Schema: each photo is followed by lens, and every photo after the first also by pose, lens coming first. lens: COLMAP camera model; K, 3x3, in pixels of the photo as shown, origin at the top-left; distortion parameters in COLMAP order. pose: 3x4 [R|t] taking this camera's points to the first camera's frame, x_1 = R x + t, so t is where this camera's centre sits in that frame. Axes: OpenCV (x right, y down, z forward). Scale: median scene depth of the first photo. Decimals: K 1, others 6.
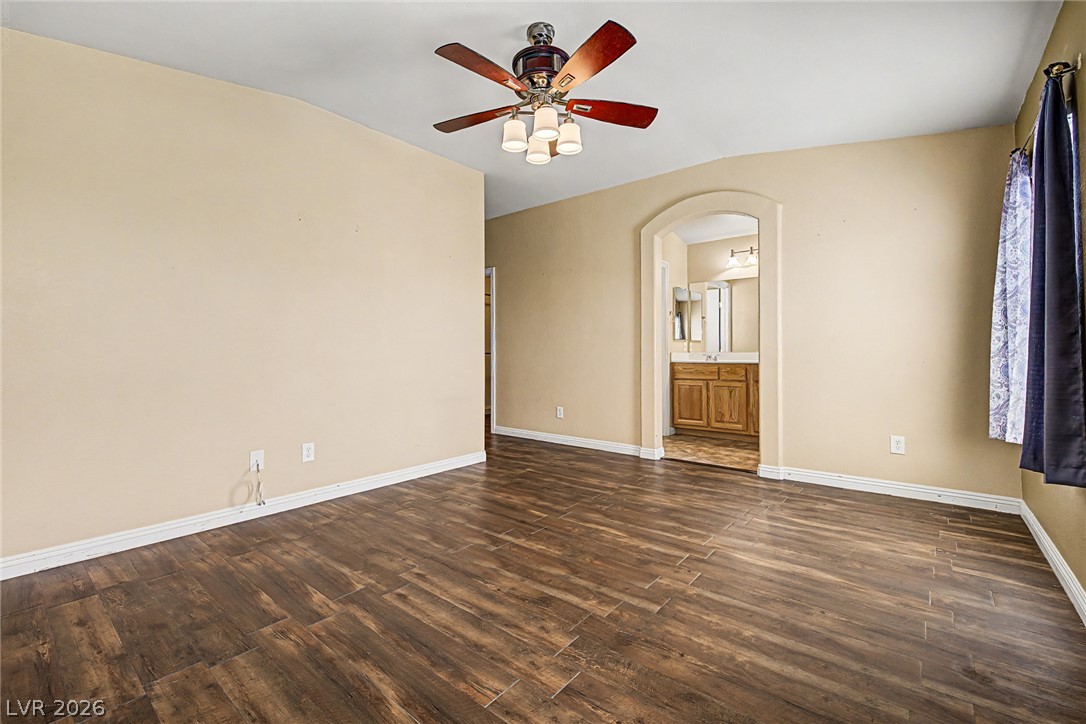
lens RADIAL K [[465.4, 0, 536.1], [0, 465.4, 353.7], [0, 0, 1]] dist [0.003063, -0.000222]
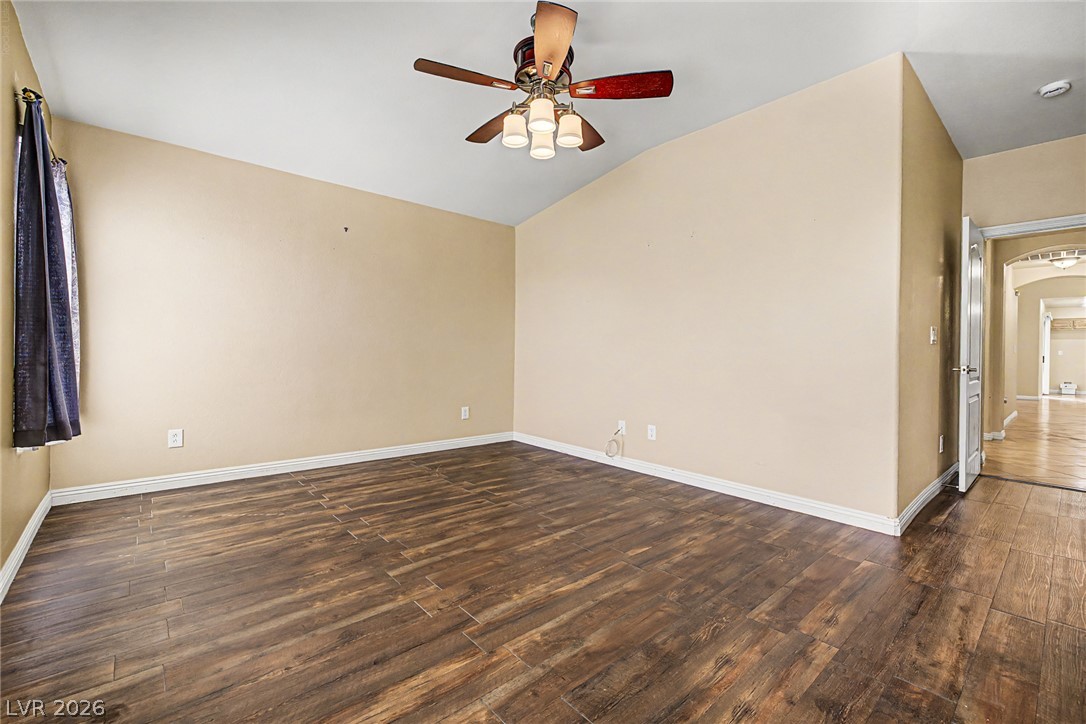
lens RADIAL K [[465.4, 0, 536.1], [0, 465.4, 353.7], [0, 0, 1]] dist [0.003063, -0.000222]
pose [[-0.158225, 0.006674, -0.987381, 0.953783], [-0.014066, 0.999860, 0.009012, -0.003375], [0.987303, 0.015315, -0.158109, 1.098017]]
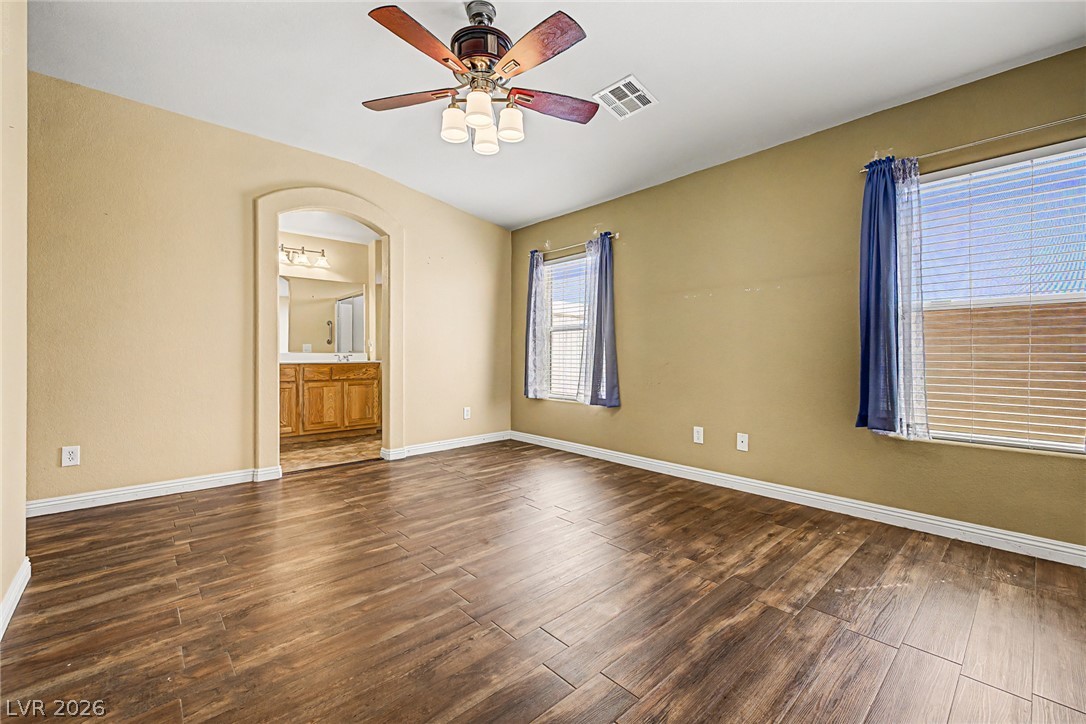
lens RADIAL K [[452.4, 0, 539.8], [0, 452.4, 356.3], [0, 0, 1]] dist [0.001992, -0.000721]
pose [[0.136441, -0.003771, 0.990641, -0.860445], [0.001296, 0.999993, 0.003628, 0.004933], [-0.990647, 0.000789, 0.136445, 0.719502]]
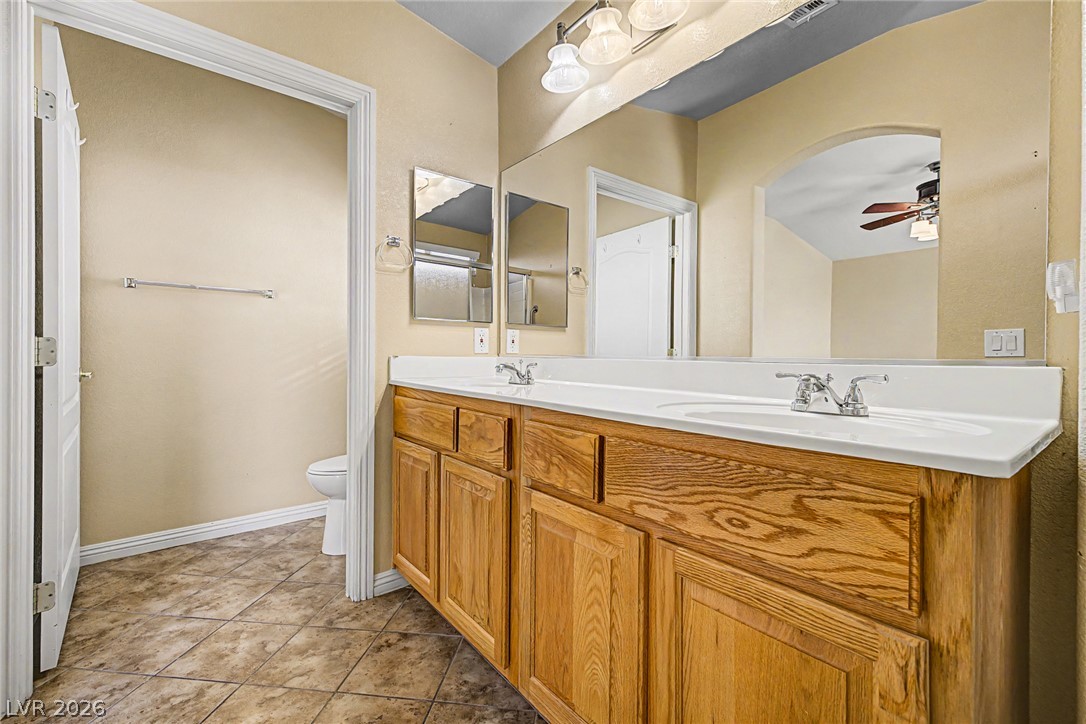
lens RADIAL K [[465.4, 0, 536.1], [0, 465.4, 353.7], [0, 0, 1]] dist [0.003063, -0.000222]
pose [[0.975460, 0.010501, -0.219928, 1.054139], [-0.011718, 0.999922, -0.004230, -0.009404], [0.219866, 0.006704, 0.975507, 1.526820]]
